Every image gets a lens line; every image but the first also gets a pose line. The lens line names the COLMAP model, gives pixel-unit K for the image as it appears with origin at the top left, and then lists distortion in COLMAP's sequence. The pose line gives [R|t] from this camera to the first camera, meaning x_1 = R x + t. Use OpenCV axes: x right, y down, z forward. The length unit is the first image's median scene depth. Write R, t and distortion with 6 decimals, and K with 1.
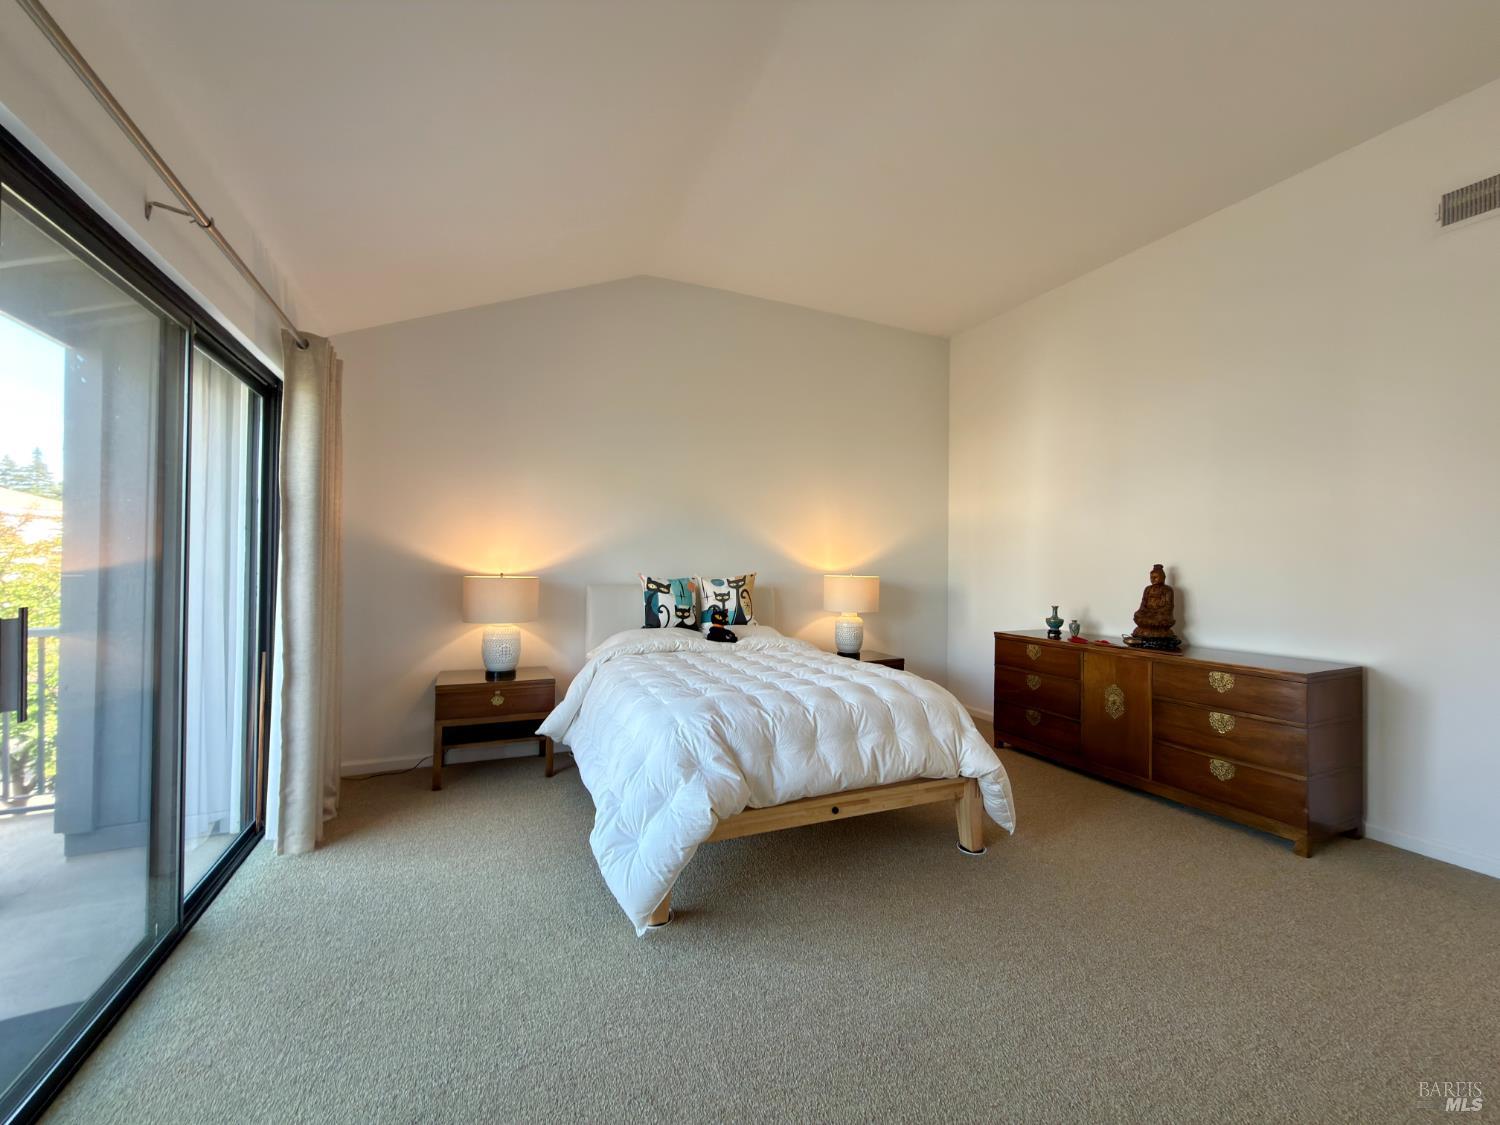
lens RADIAL K [[601.7, 0, 746.3], [0, 601.7, 543.3], [0, 0, 1]] dist [-0.003520, 0.002291]
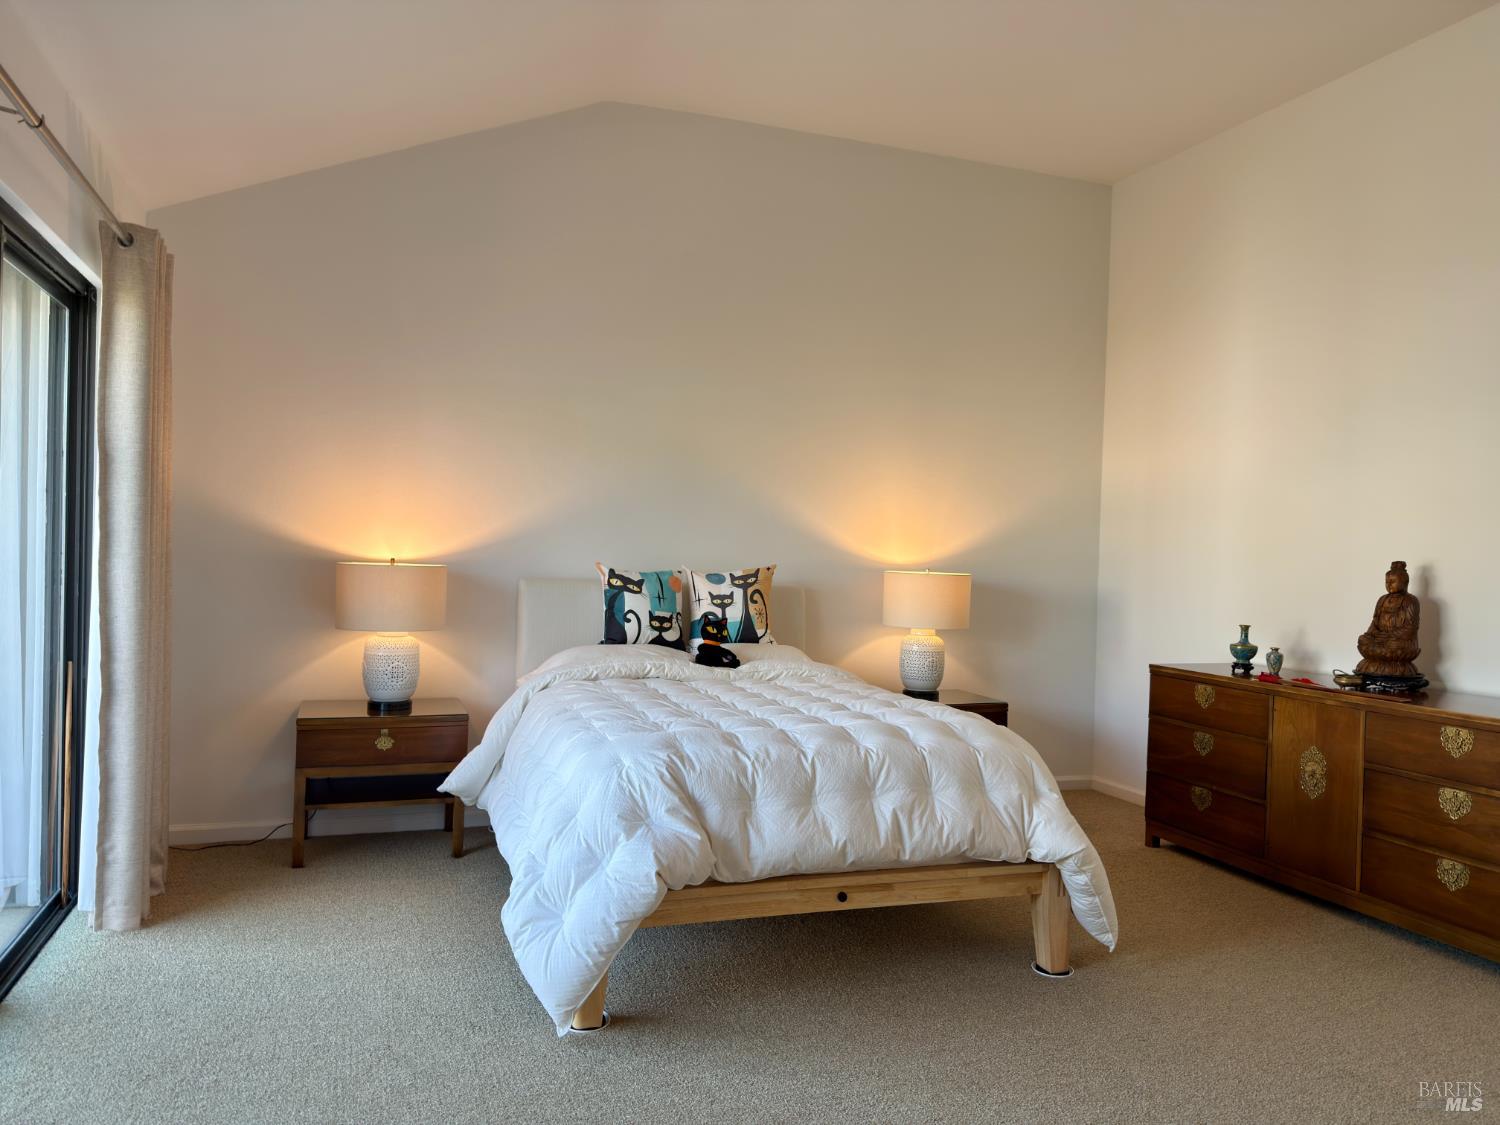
lens RADIAL K [[1062.2, 0, 739.9], [0, 1062.2, 532.6], [0, 0, 1]] dist [0.054625, -0.057514]
pose [[0.997004, 0.013942, -0.076090, 0.100420], [-0.012616, 0.999760, 0.017887, -0.008503], [0.076321, -0.016873, 0.996941, -0.230718]]
